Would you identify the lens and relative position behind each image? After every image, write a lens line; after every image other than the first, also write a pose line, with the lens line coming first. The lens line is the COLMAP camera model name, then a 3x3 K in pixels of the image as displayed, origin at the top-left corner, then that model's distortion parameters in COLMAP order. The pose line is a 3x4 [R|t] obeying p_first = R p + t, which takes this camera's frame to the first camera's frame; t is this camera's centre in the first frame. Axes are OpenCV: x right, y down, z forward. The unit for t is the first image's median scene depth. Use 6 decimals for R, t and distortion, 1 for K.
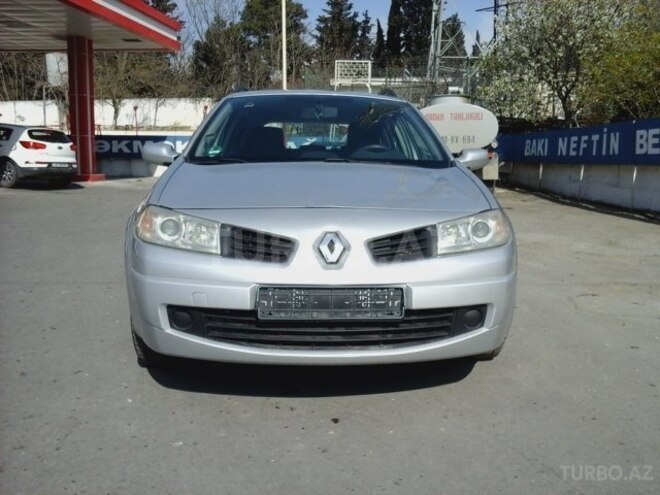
lens RADIAL K [[617.4, 0, 330.0], [0, 617.4, 247.5], [0, 0, 1]] dist [-0.005574, -0.007949]
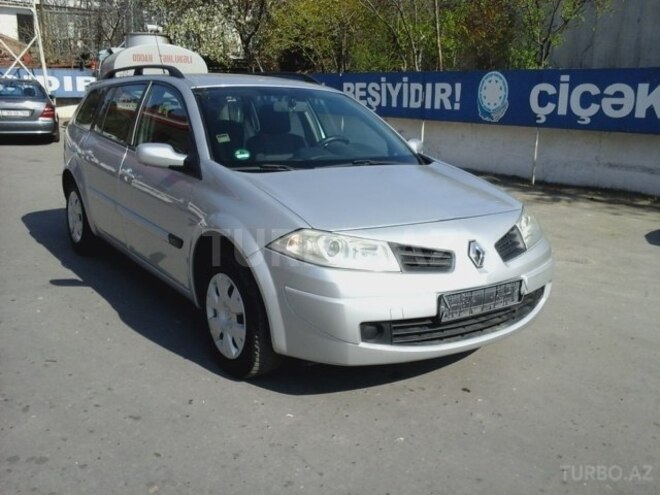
lens RADIAL K [[623.8, 0, 330.0], [0, 623.8, 247.5], [0, 0, 1]] dist [0.026689, 0.003185]
pose [[0.856677, -0.109089, 0.504187, -0.851145], [0.057315, 0.991461, 0.117134, -0.171865], [-0.512660, -0.071448, 0.855614, 0.084053]]
